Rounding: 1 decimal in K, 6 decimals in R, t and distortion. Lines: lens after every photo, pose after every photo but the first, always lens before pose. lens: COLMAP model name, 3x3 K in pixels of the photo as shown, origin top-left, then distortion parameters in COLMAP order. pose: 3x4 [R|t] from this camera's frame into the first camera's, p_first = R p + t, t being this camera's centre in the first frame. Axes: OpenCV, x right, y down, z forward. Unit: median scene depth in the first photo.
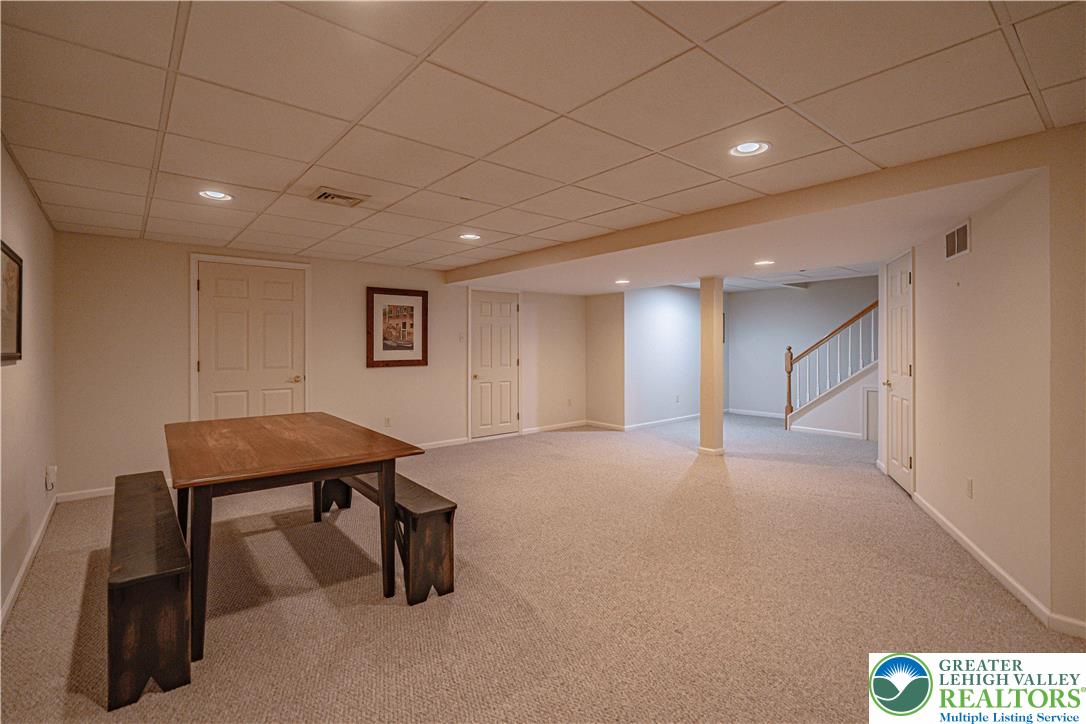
lens RADIAL K [[503.3, 0, 533.7], [0, 503.3, 344.8], [0, 0, 1]] dist [-0.002793, 0.002221]
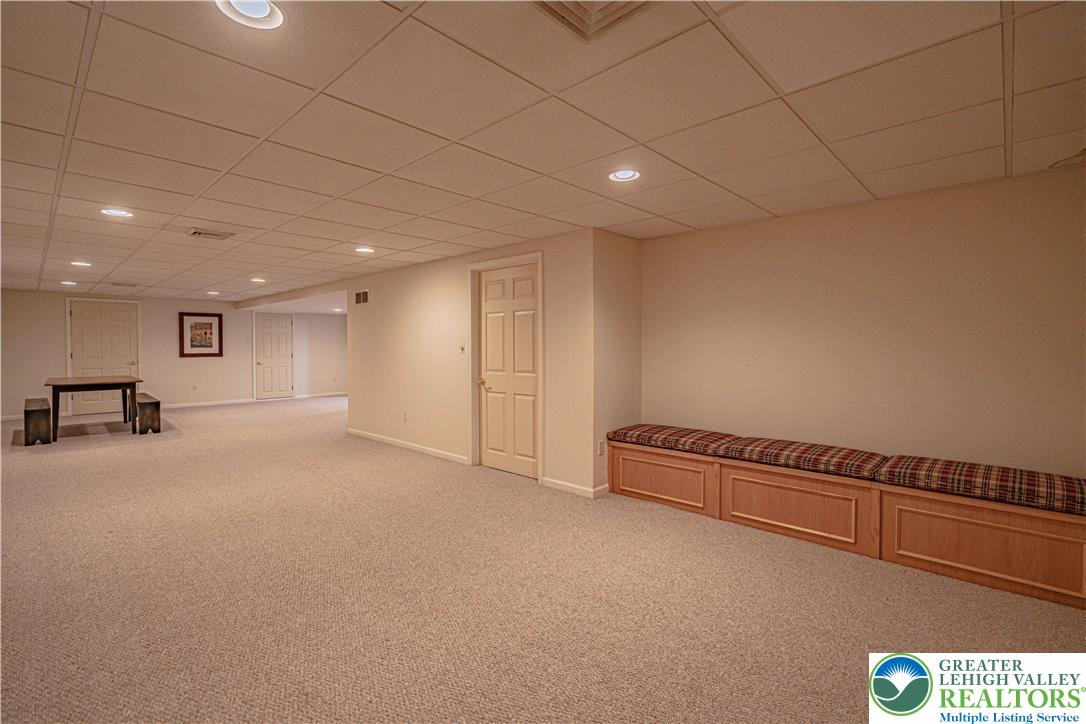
lens RADIAL K [[503.3, 0, 546.1], [0, 503.3, 355.0], [0, 0, 1]] dist [-0.002793, 0.002221]
pose [[0.993615, -0.003818, 0.112756, 0.720643], [0.001535, 0.999792, 0.020334, 0.002208], [-0.112810, -0.020031, 0.993415, -0.875611]]
